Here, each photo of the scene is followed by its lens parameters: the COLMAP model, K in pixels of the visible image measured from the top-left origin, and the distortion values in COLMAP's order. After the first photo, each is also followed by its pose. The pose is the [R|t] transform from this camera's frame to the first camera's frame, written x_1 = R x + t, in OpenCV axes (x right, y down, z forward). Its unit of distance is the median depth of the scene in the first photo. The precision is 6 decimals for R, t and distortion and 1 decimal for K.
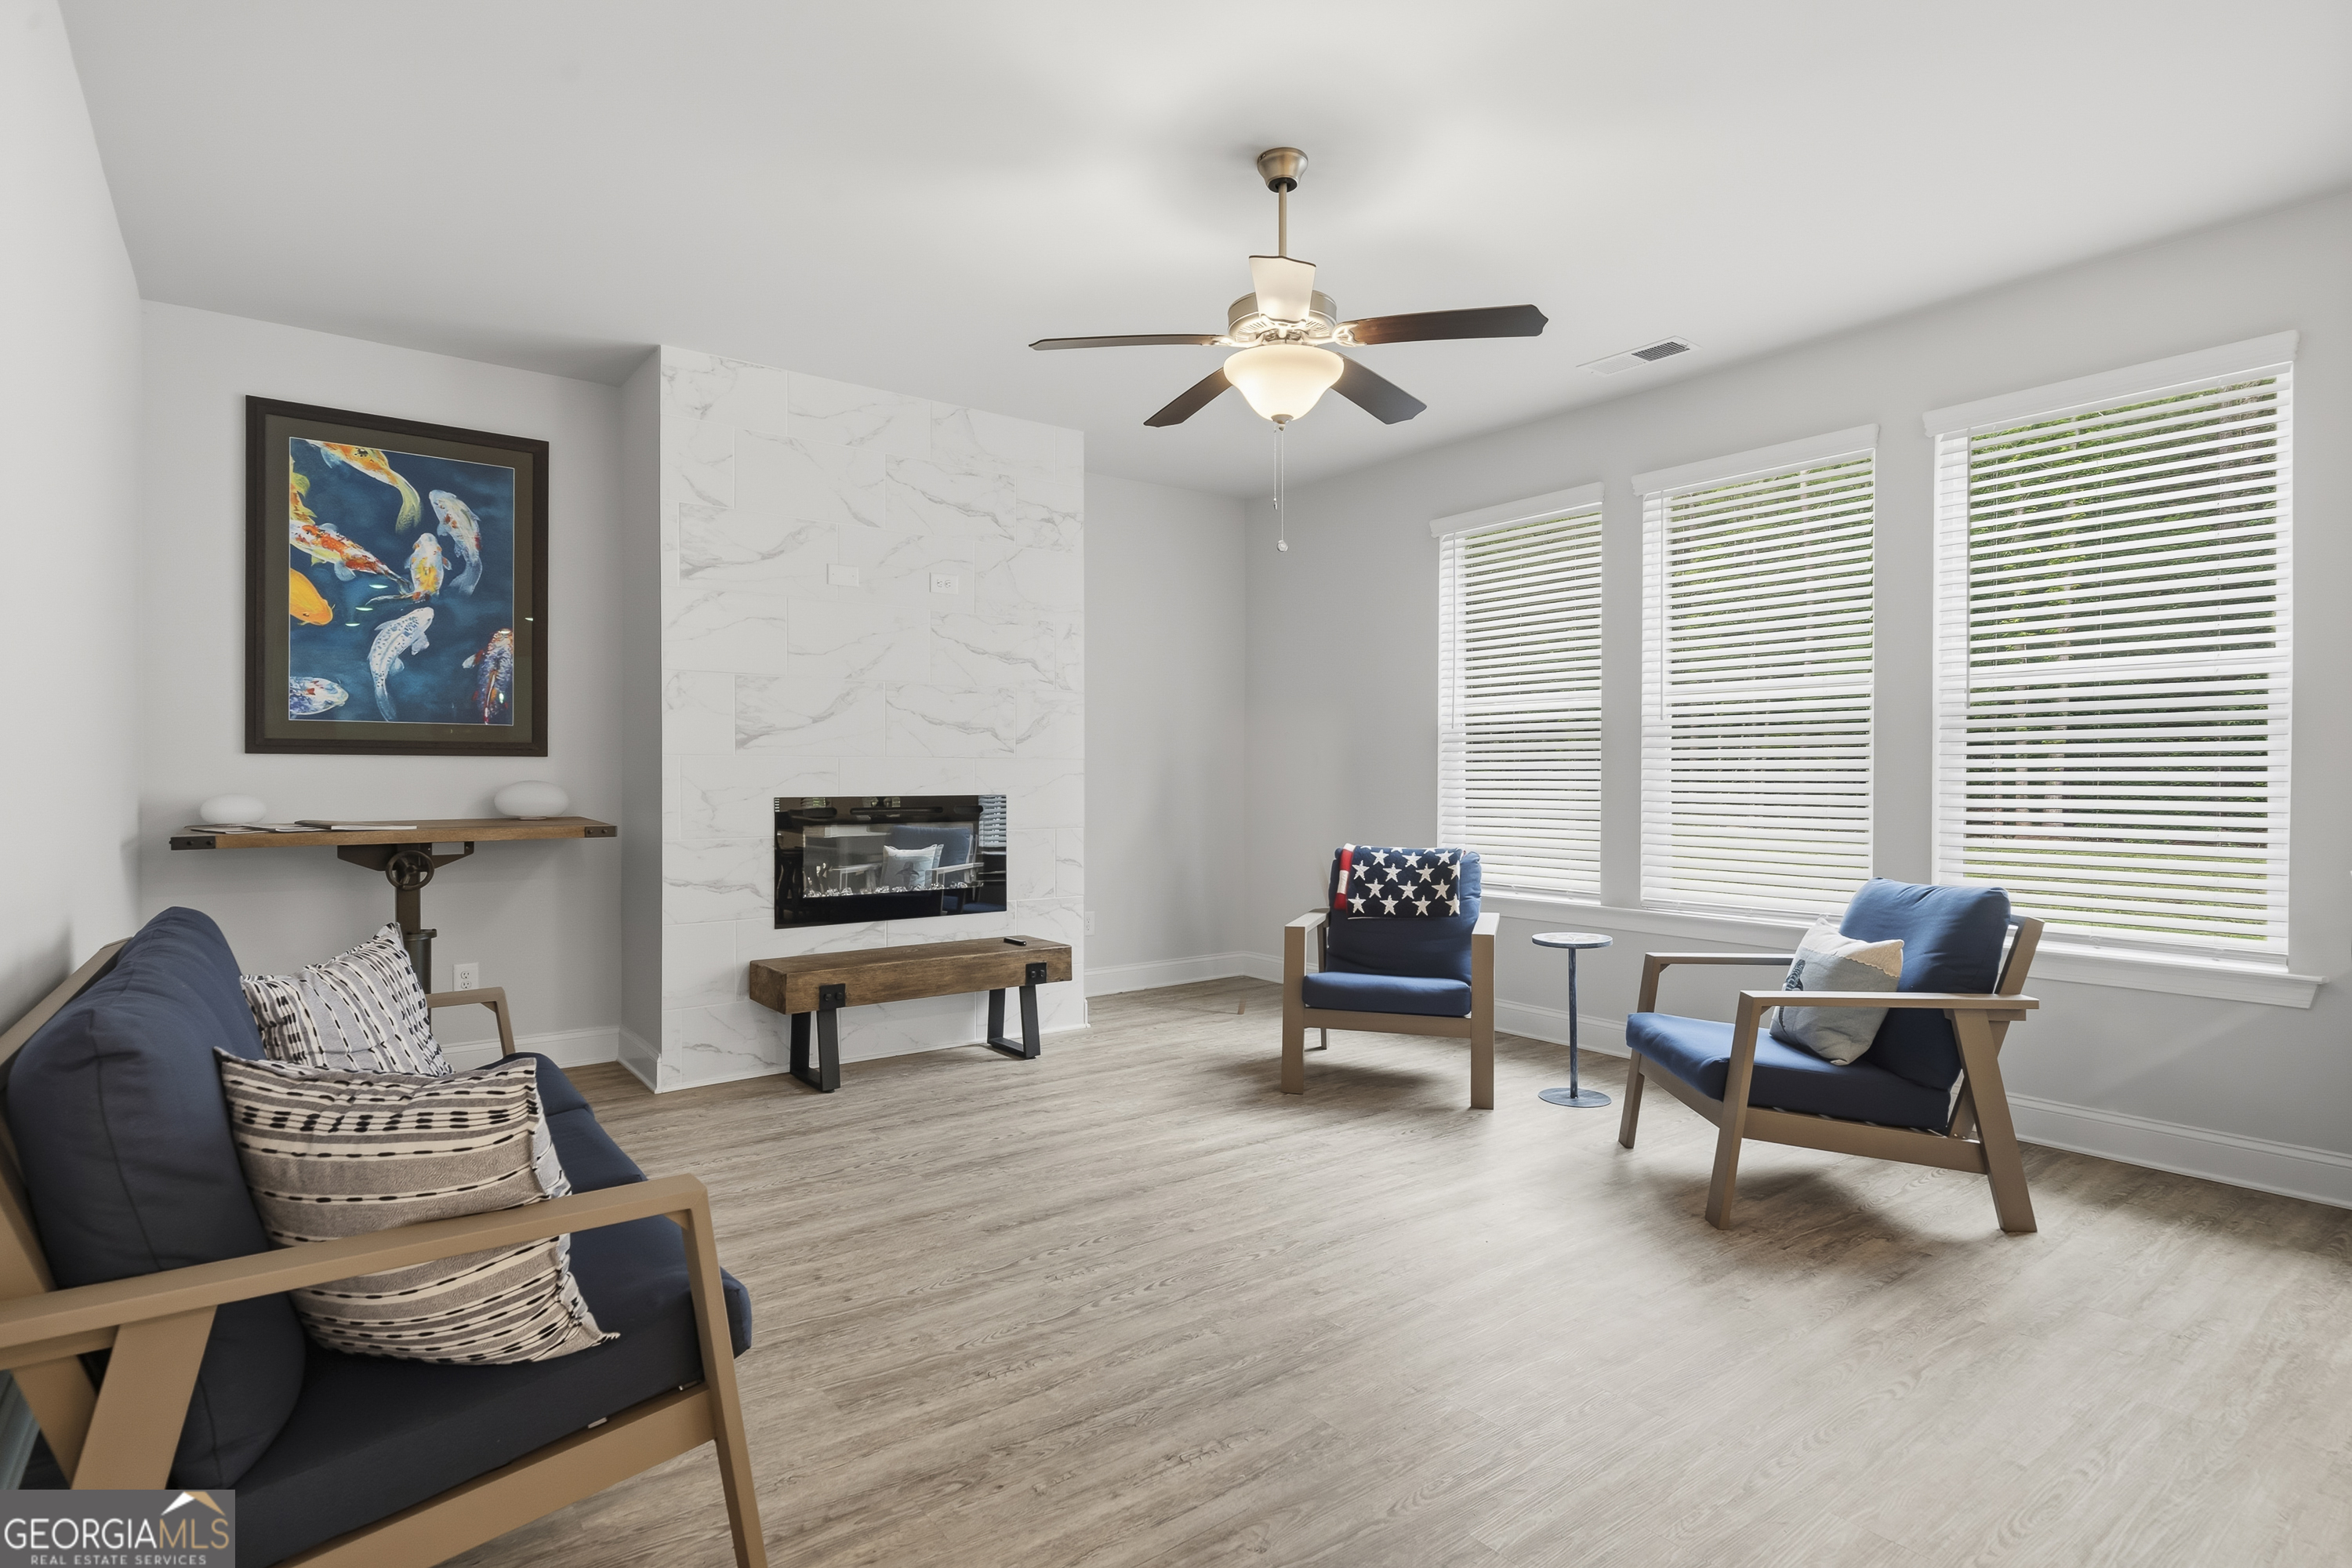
lens RADIAL K [[1181.2, 0, 1165.9], [0, 1181.2, 778.7], [0, 0, 1]] dist [-0.002573, 0.001175]
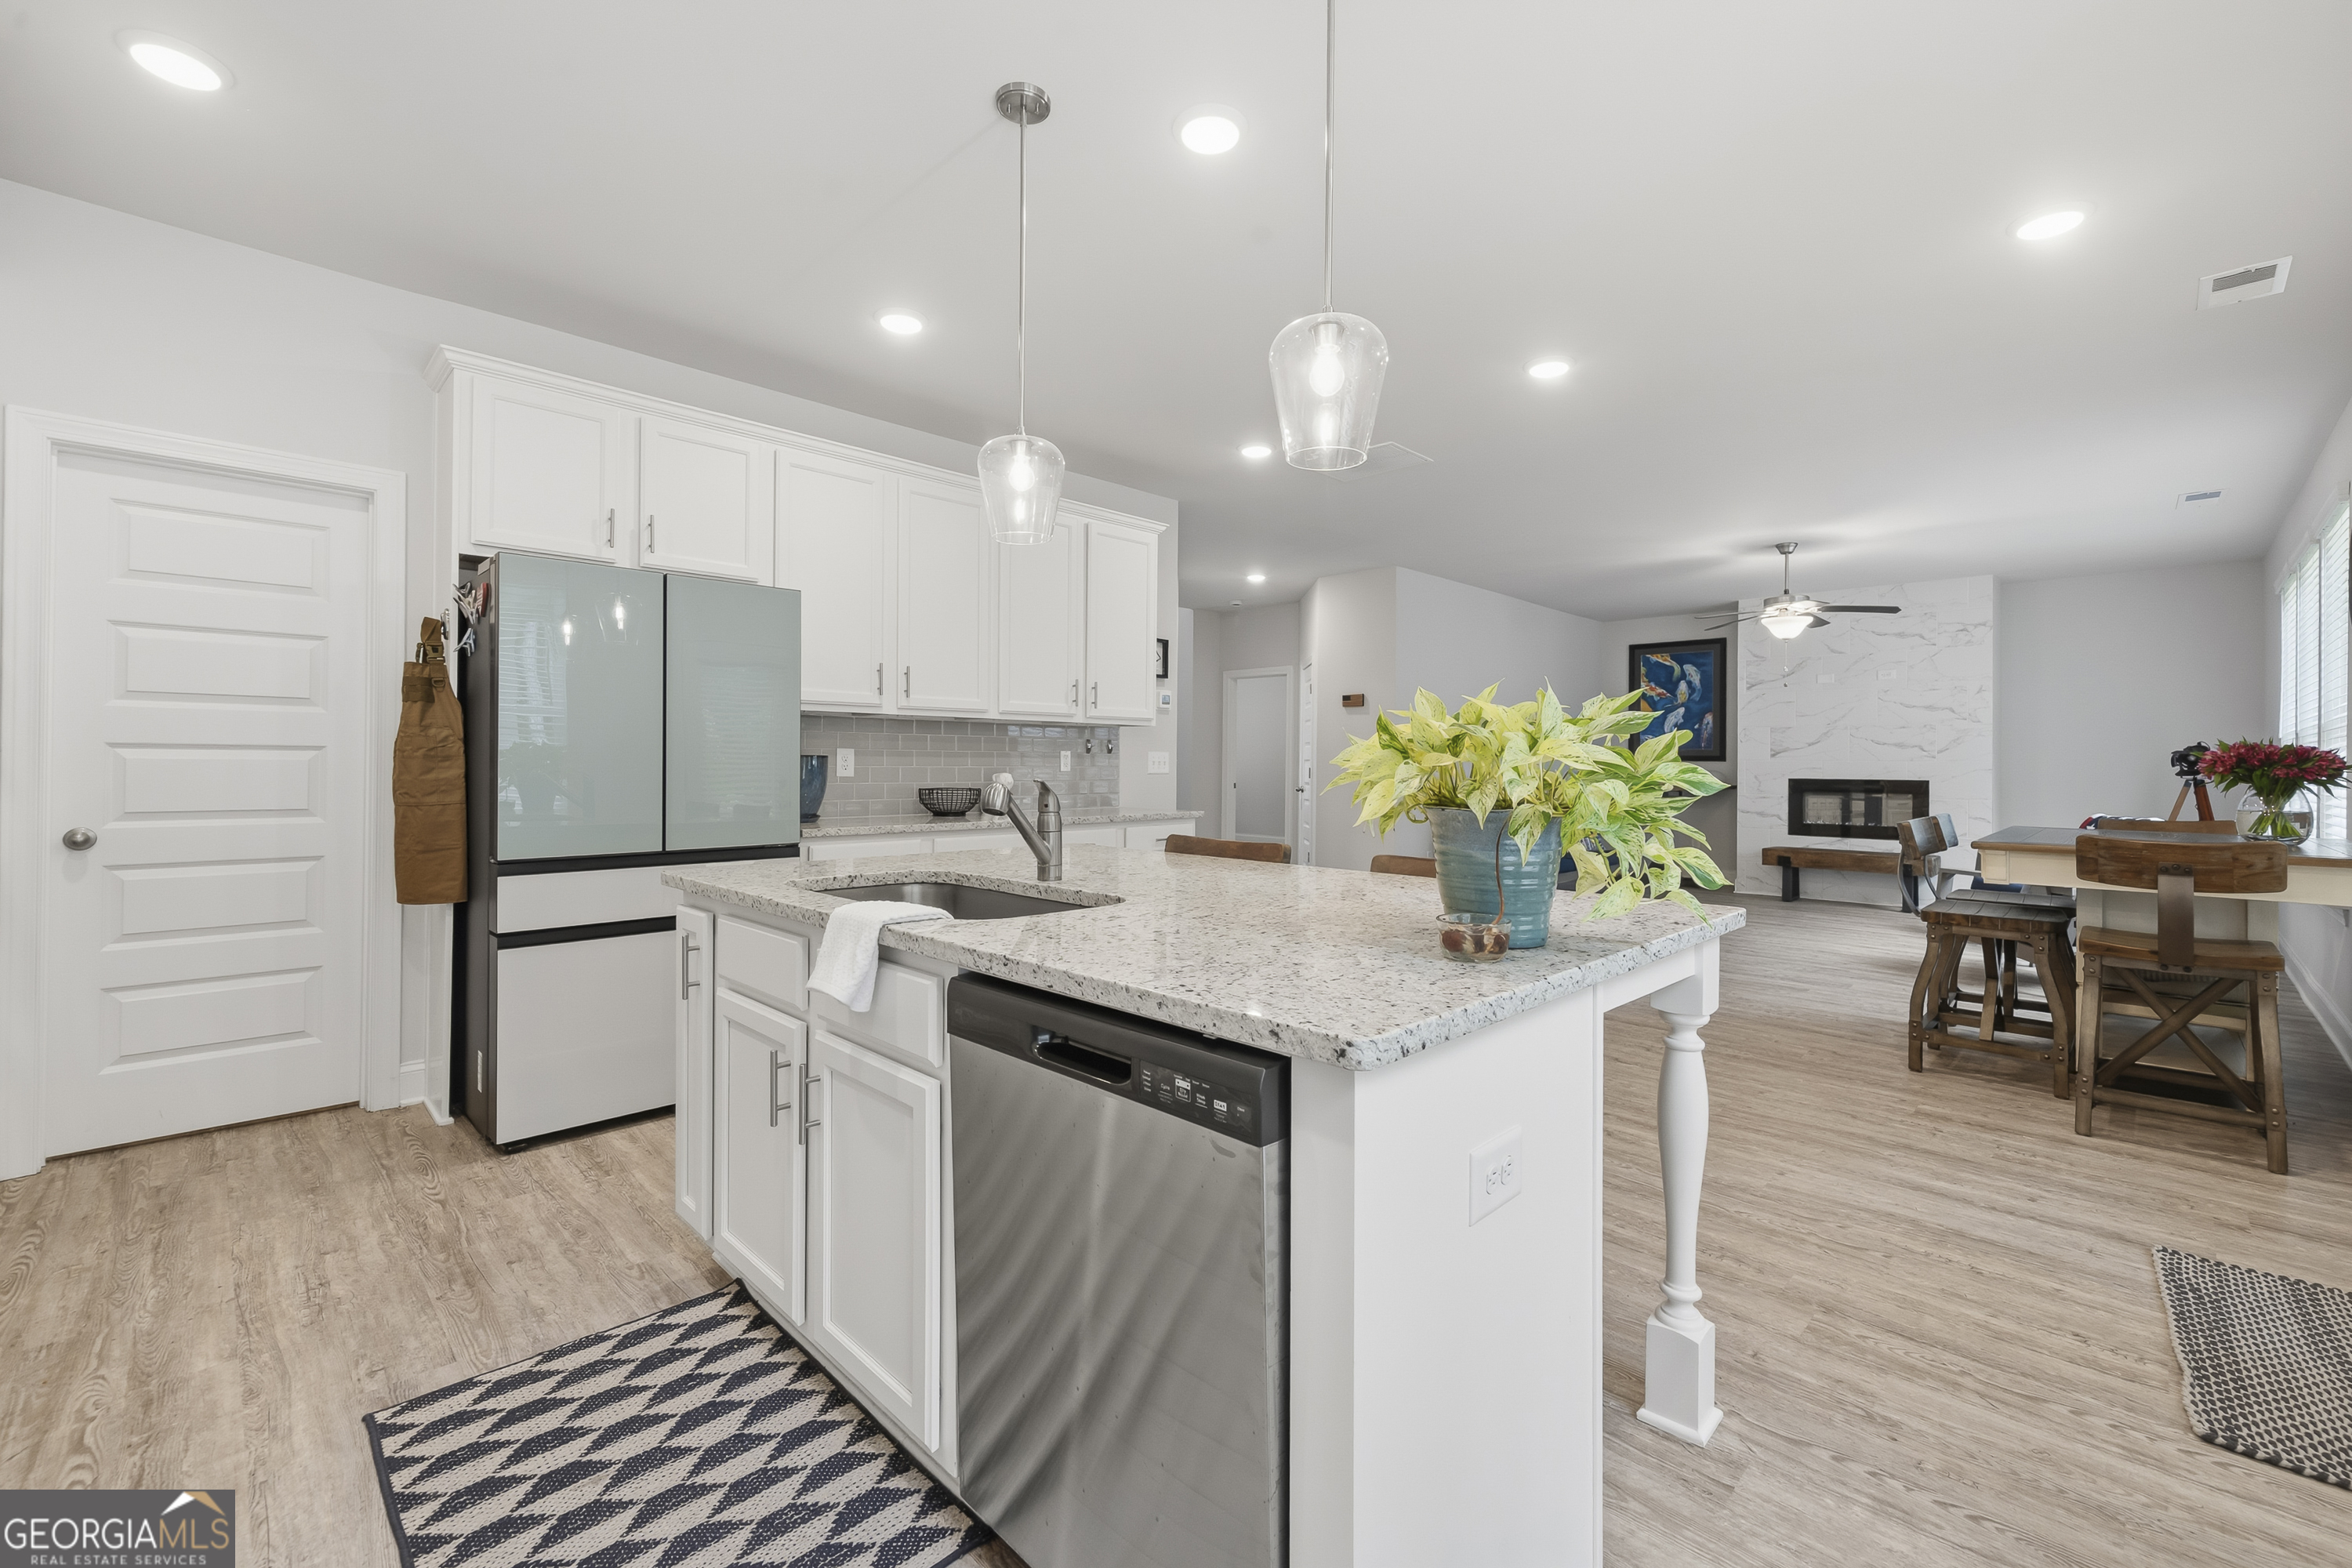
lens RADIAL K [[979.5, 0, 1180.0], [0, 979.5, 759.8], [0, 0, 1]] dist [-0.001117, 0.000002]
pose [[0.143670, -0.003537, -0.989619, 1.501168], [-0.010899, 0.999927, -0.005156, 0.002334], [0.989566, 0.011527, 0.143621, -0.500384]]
